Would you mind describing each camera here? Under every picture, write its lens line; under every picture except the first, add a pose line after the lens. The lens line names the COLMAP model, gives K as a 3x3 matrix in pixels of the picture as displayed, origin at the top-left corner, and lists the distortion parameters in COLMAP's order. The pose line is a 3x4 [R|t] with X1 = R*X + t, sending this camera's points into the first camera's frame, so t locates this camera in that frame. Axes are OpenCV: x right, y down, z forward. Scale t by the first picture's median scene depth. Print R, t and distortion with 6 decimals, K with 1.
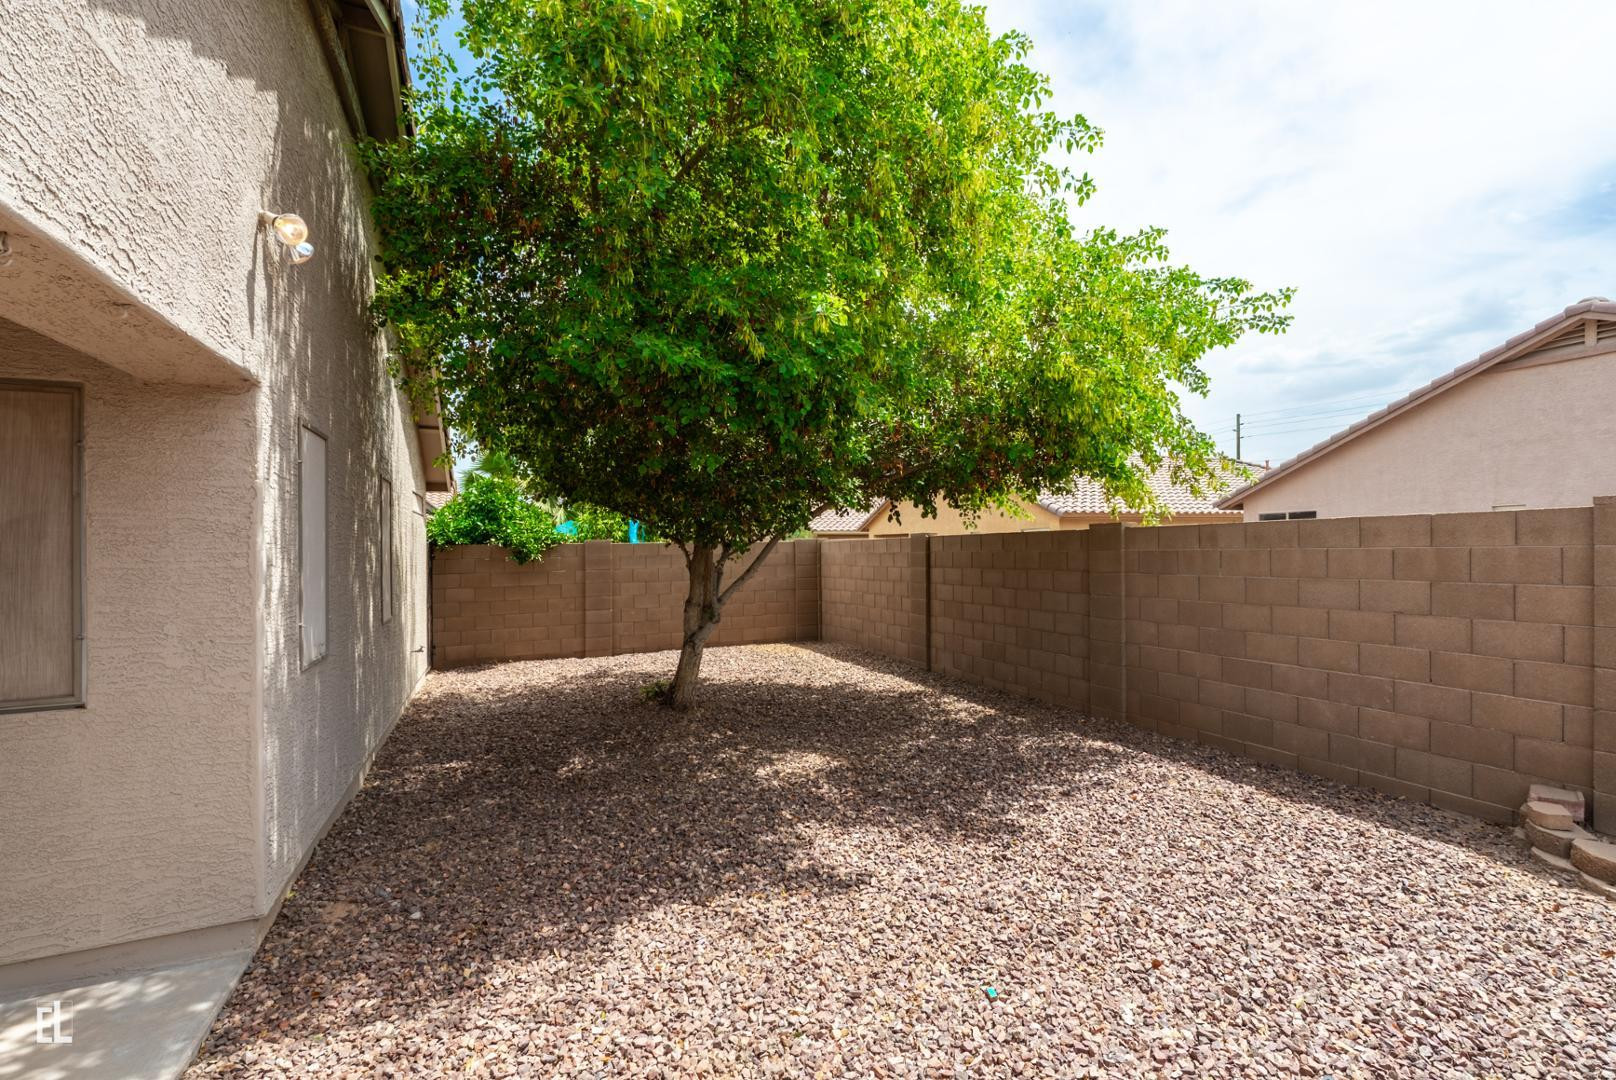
lens RADIAL K [[747.0, 0, 818.4], [0, 747.0, 544.2], [0, 0, 1]] dist [0.026283, 0.002471]
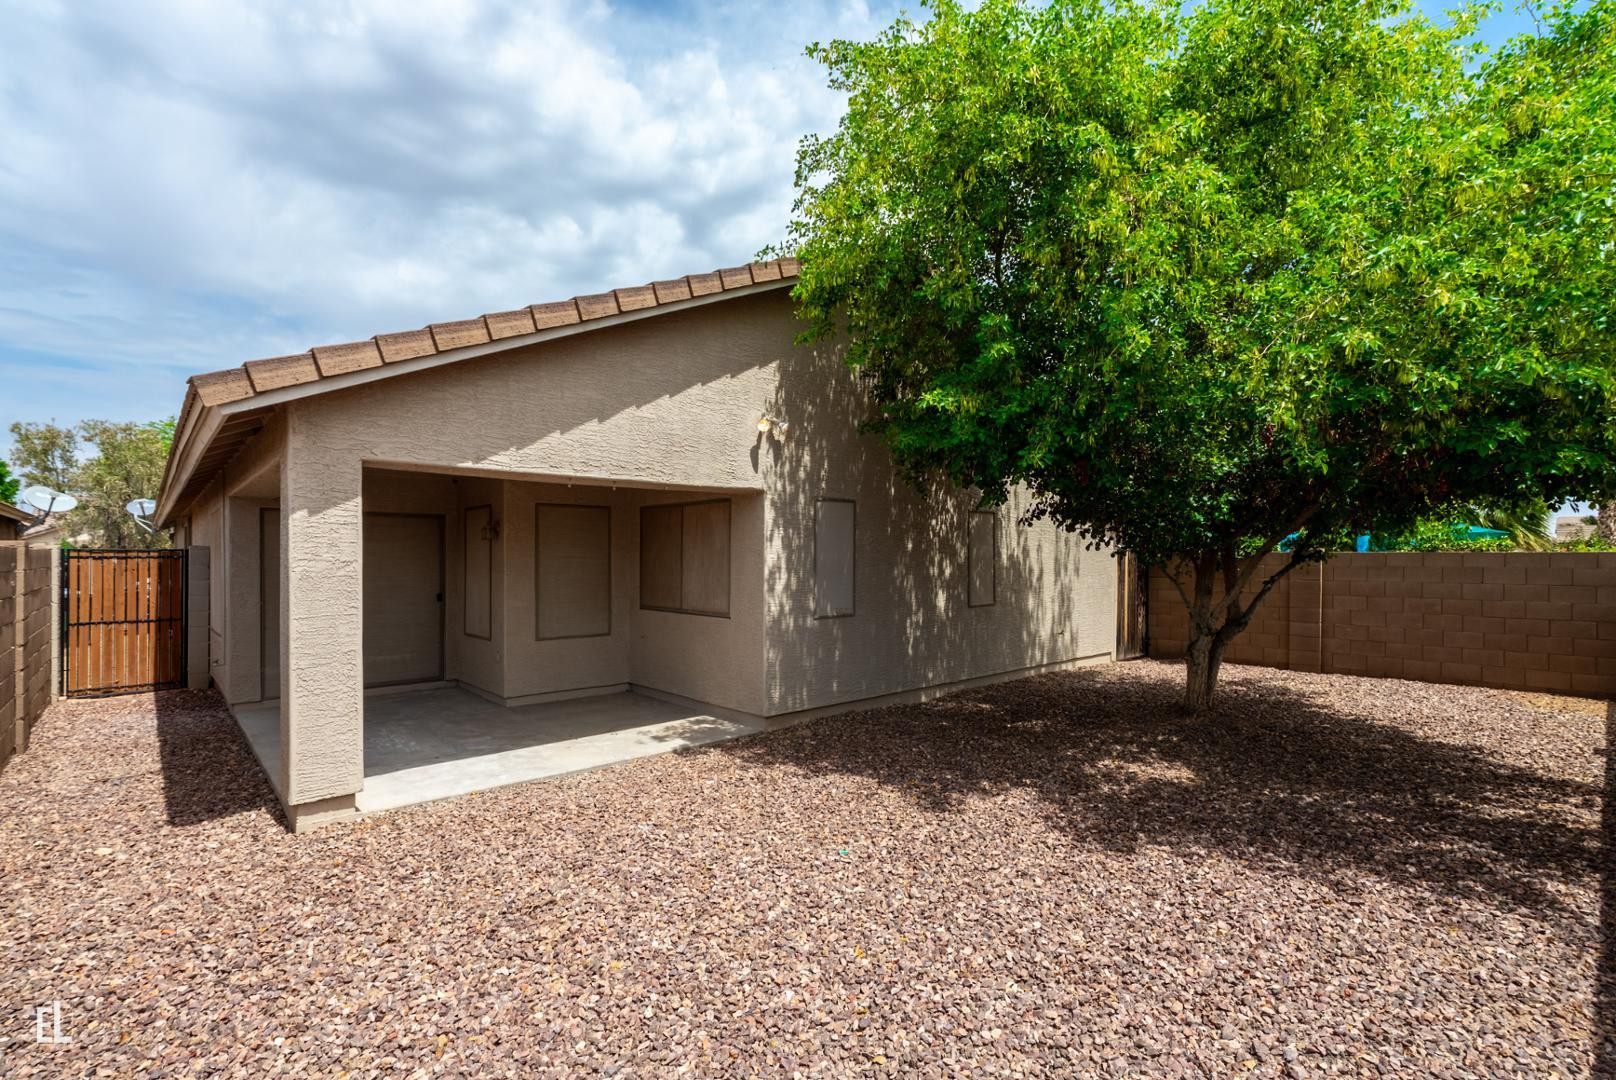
lens RADIAL K [[747.0, 0, 821.8], [0, 747.0, 546.4], [0, 0, 1]] dist [0.026283, 0.002471]
pose [[0.324737, -0.003203, -0.945799, 0.933913], [0.002428, 0.999994, -0.002552, -0.017592], [0.945801, -0.001468, 0.324742, 0.261611]]
